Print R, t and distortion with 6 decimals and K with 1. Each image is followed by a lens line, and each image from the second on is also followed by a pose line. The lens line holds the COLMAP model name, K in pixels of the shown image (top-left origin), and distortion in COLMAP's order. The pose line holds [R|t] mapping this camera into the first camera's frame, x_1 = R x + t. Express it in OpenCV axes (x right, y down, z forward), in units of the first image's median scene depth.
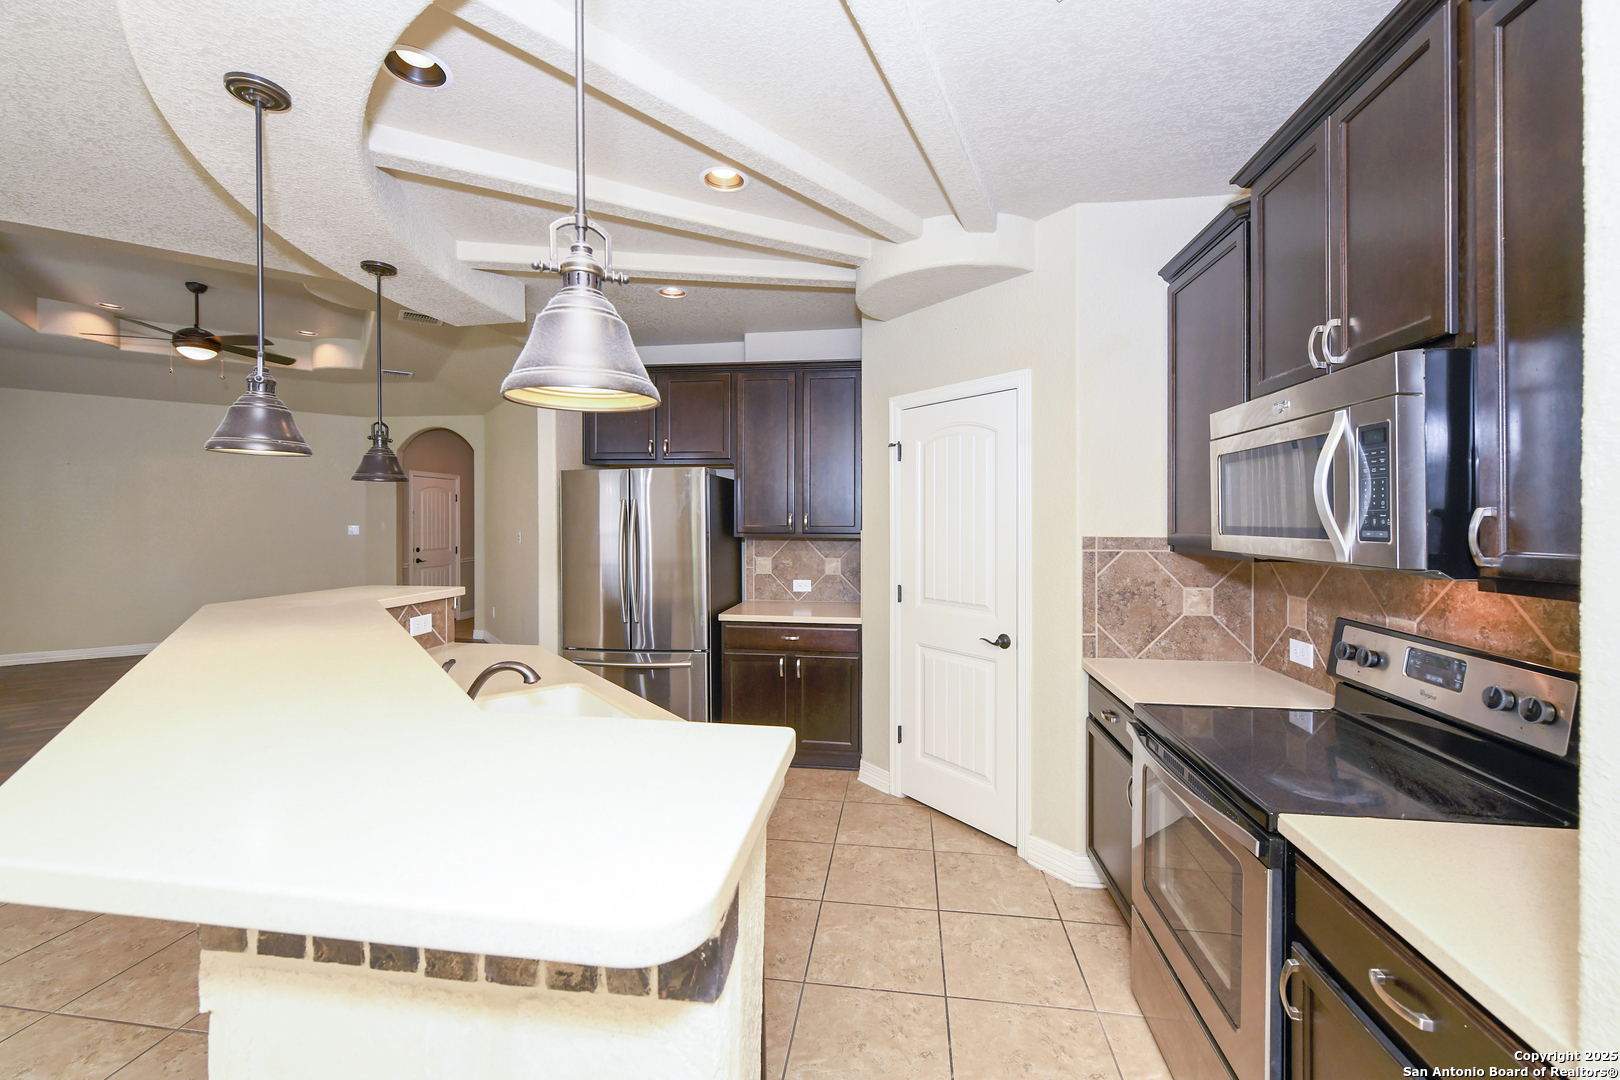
lens RADIAL K [[658.7, 0, 810.3], [0, 658.7, 521.9], [0, 0, 1]] dist [-0.000093, 0.000184]
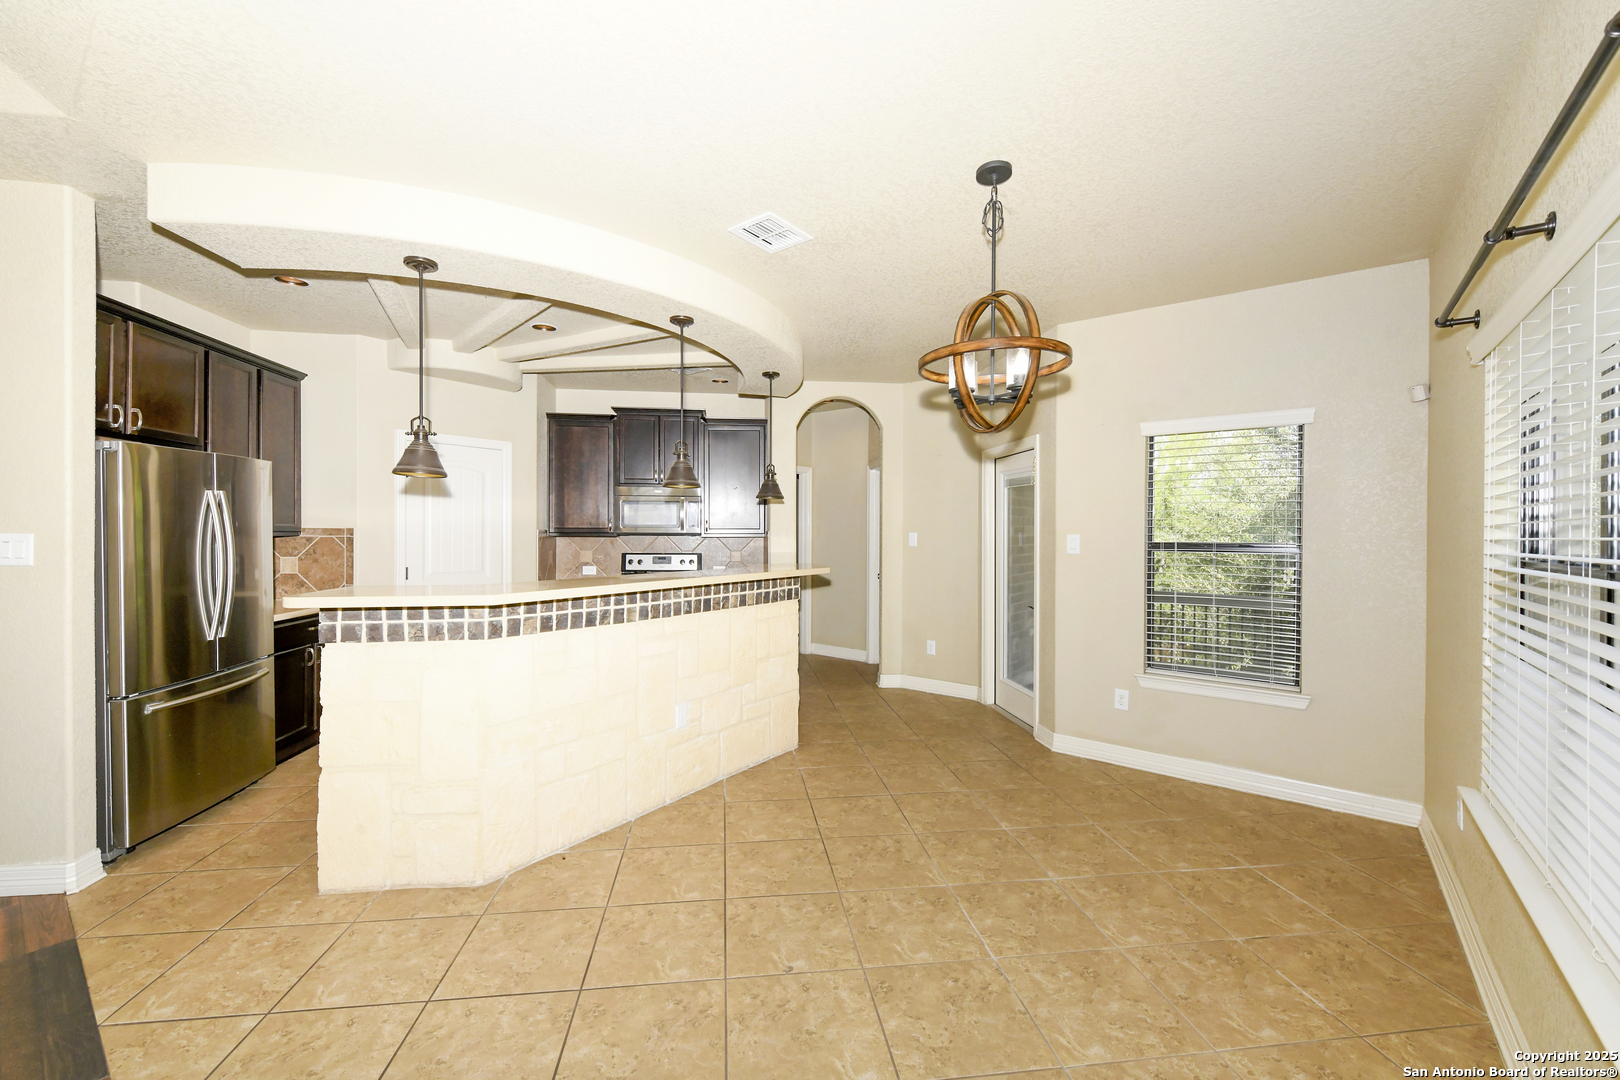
lens RADIAL K [[646.7, 0, 804.8], [0, 646.7, 535.0], [0, 0, 1]] dist [-0.003017, -0.000164]
pose [[-0.272440, -0.010433, 0.962116, -1.827274], [-0.000582, 0.999943, 0.010679, 0.017206], [-0.962173, 0.002349, -0.272430, 0.735459]]
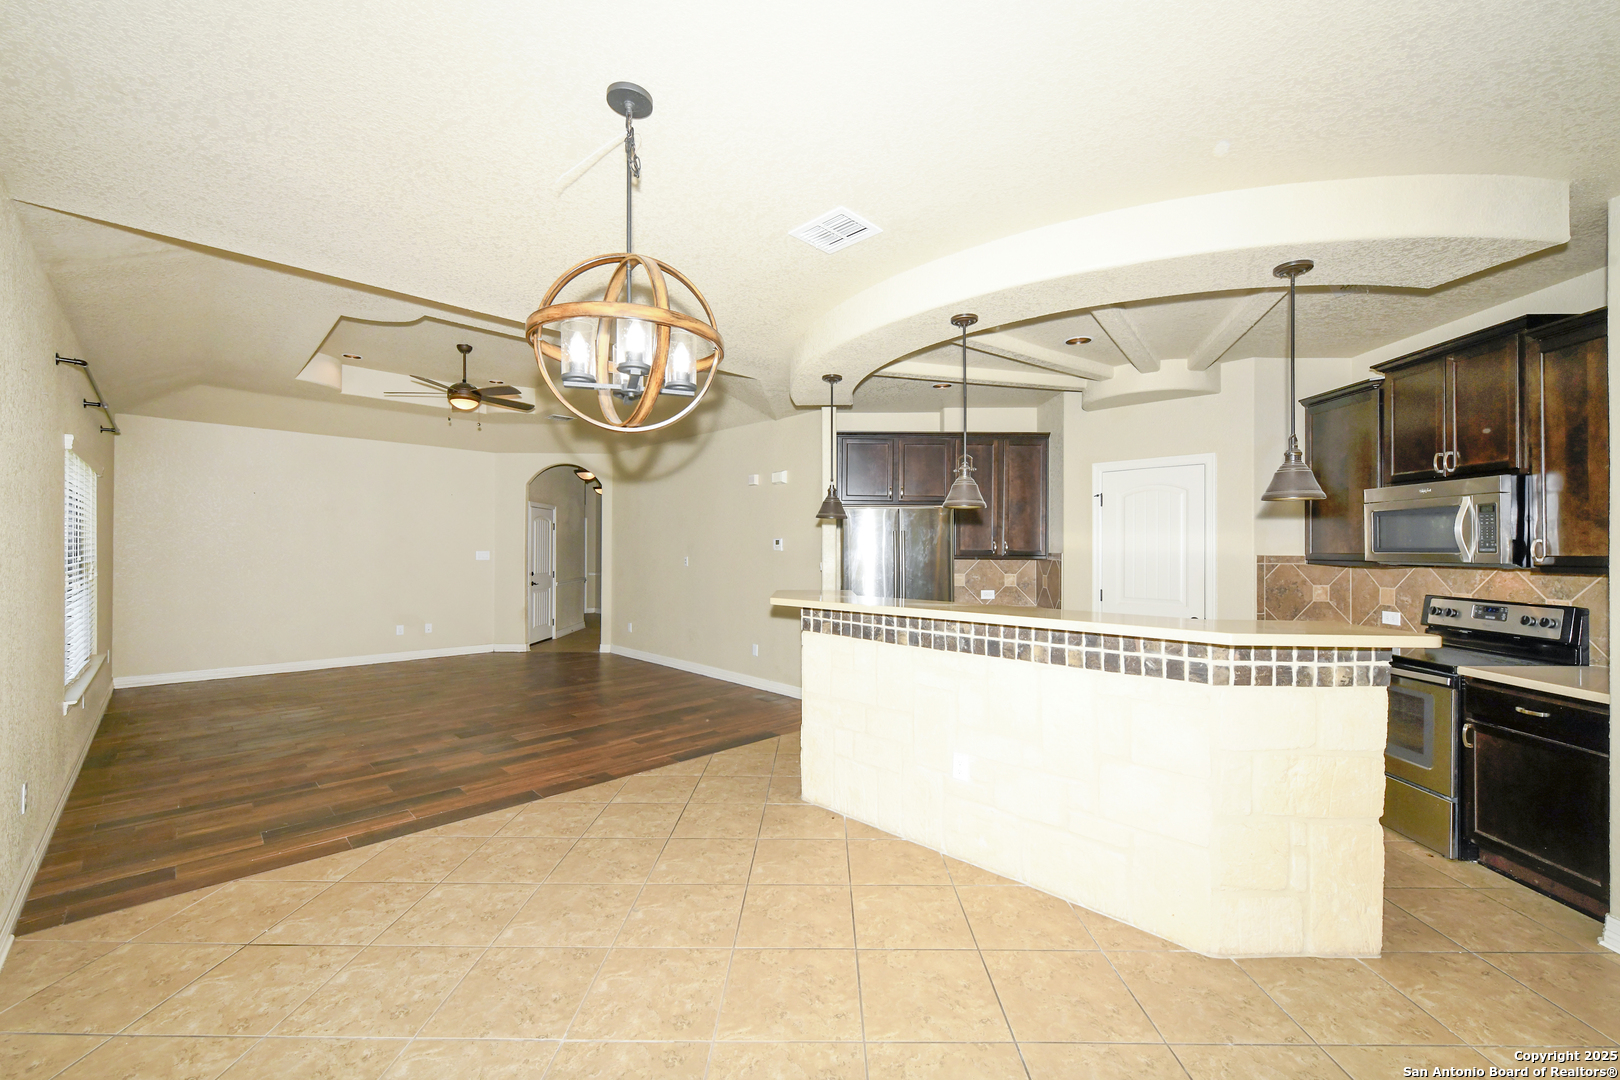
lens RADIAL K [[653.4, 0, 819.3], [0, 653.4, 546.4], [0, 0, 1]] dist [-0.006344, -0.000136]
pose [[0.989485, 0.002492, 0.144612, -0.935278], [-0.001440, 0.999972, -0.007377, 0.012983], [-0.144626, 0.007091, 0.989461, -0.482421]]
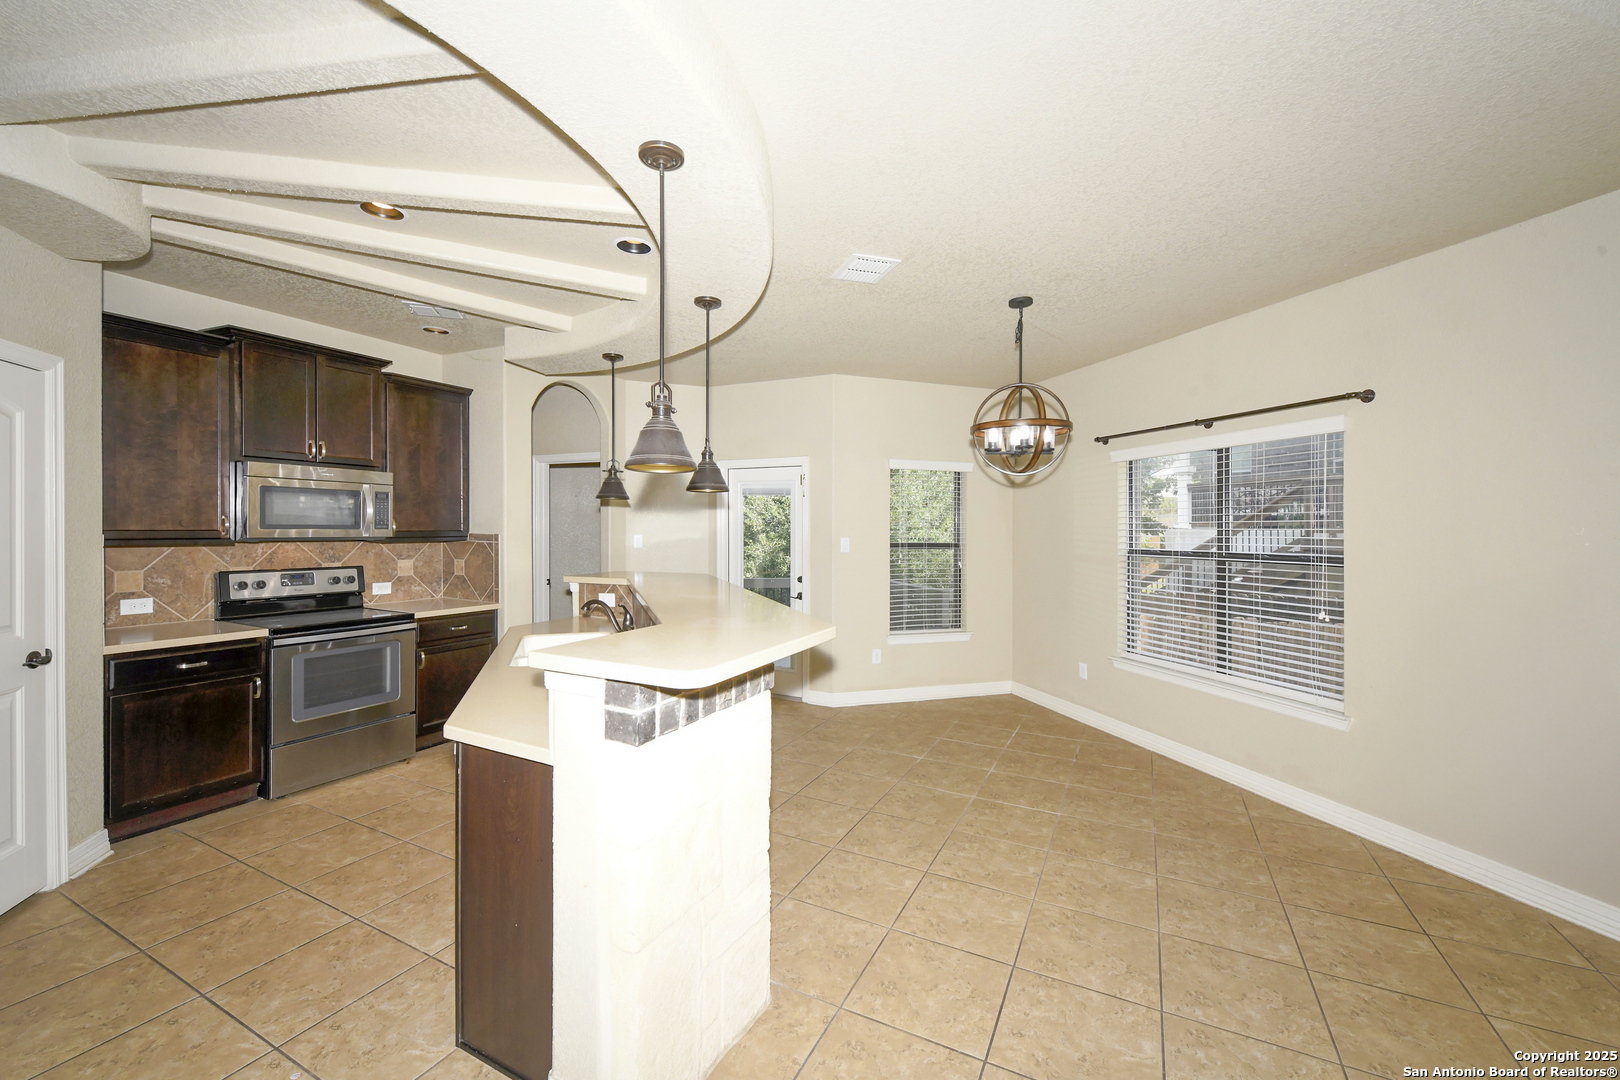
lens RADIAL K [[648.3, 0, 812.2], [0, 648.3, 531.2], [0, 0, 1]] dist [-0.004026, -0.000032]
pose [[-0.949625, -0.014120, 0.313071, -1.041607], [-0.010409, 0.999854, 0.013522, -0.011572], [-0.313216, 0.009582, -0.949634, 1.650797]]
